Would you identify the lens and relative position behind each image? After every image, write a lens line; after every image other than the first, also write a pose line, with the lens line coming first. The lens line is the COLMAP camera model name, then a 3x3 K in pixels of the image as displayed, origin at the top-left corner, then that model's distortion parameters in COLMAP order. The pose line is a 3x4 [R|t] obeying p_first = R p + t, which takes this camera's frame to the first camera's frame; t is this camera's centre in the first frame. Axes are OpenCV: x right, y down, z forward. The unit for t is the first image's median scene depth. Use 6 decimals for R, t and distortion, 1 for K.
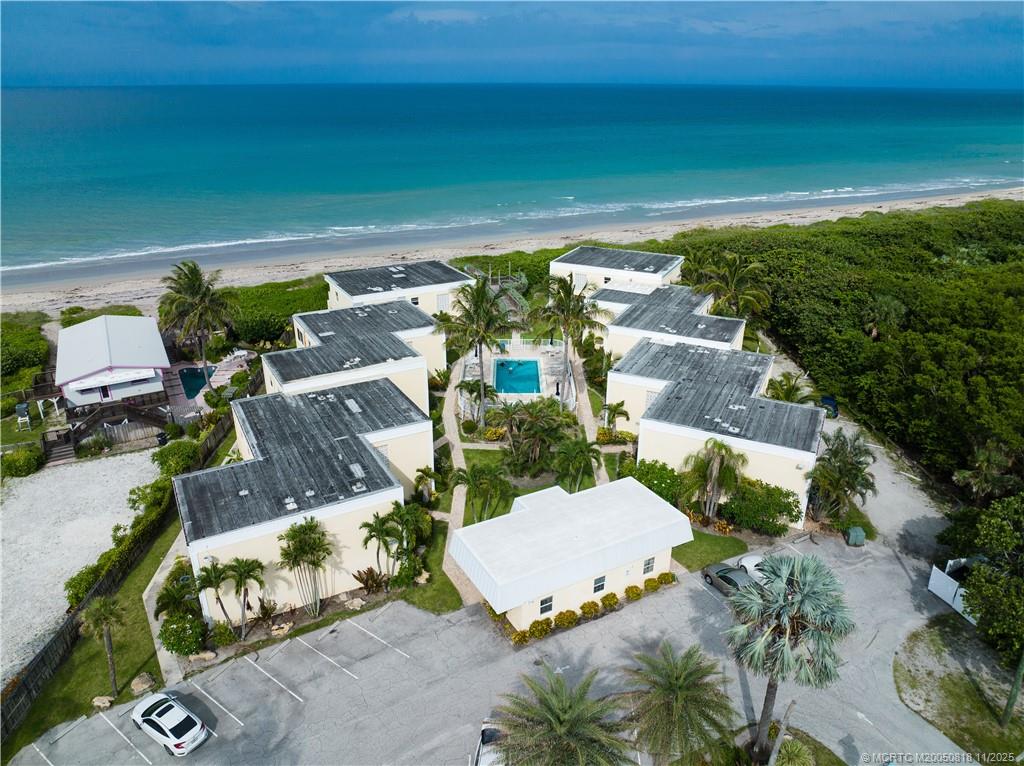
lens RADIAL K [[720.8, 0, 512.0], [0, 720.8, 383.0], [0, 0, 1]] dist [-0.037797, -0.000326]
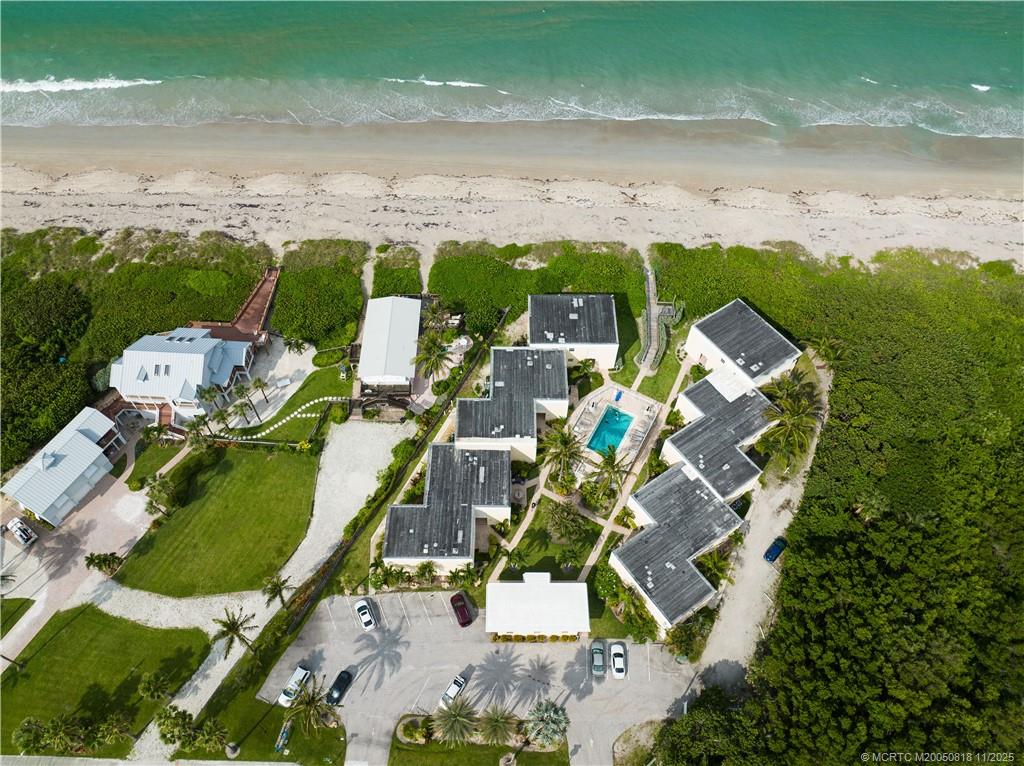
lens RADIAL K [[719.7, 0, 512.0], [0, 719.7, 383.0], [0, 0, 1]] dist [0.004063, -0.121152]
pose [[0.875337, 0.398168, -0.274313, 0.272463], [-0.196748, 0.811555, 0.550153, -1.203811], [0.441674, -0.427599, 0.788723, -0.370396]]
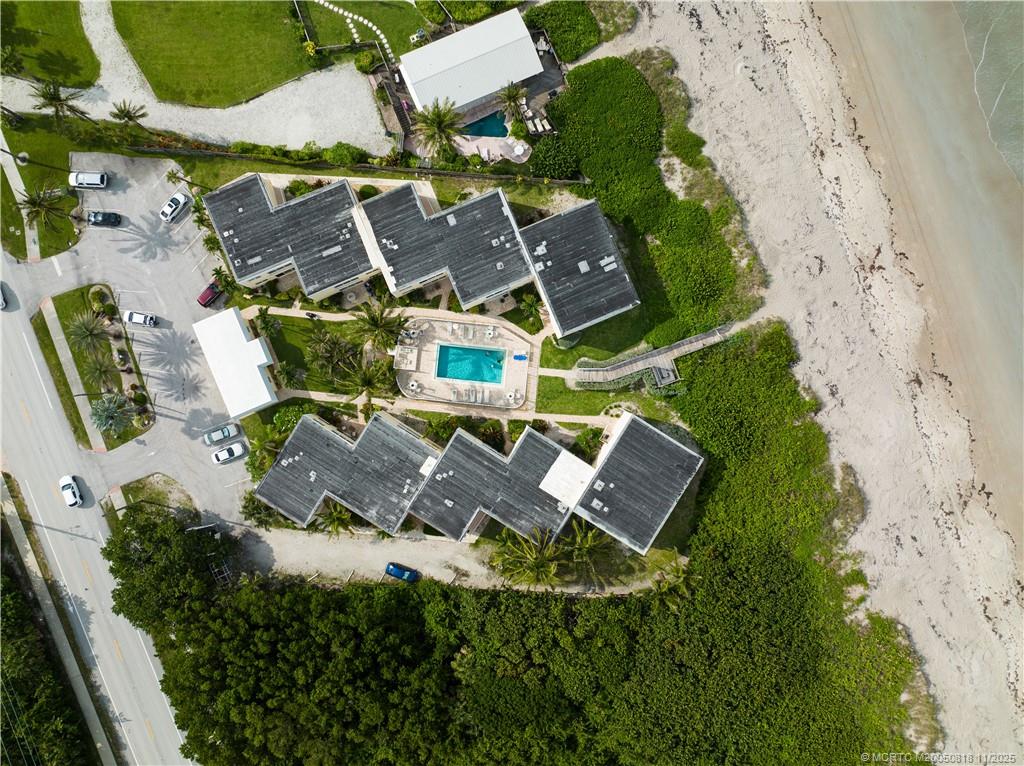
lens RADIAL K [[720.8, 0, 512.0], [0, 720.8, 383.0], [0, 0, 1]] dist [-0.037797, -0.000326]
pose [[-0.104827, 0.994459, -0.007953, 0.058532], [-0.402569, -0.035120, 0.914716, -1.658100], [0.909368, 0.099089, 0.404020, 0.705173]]
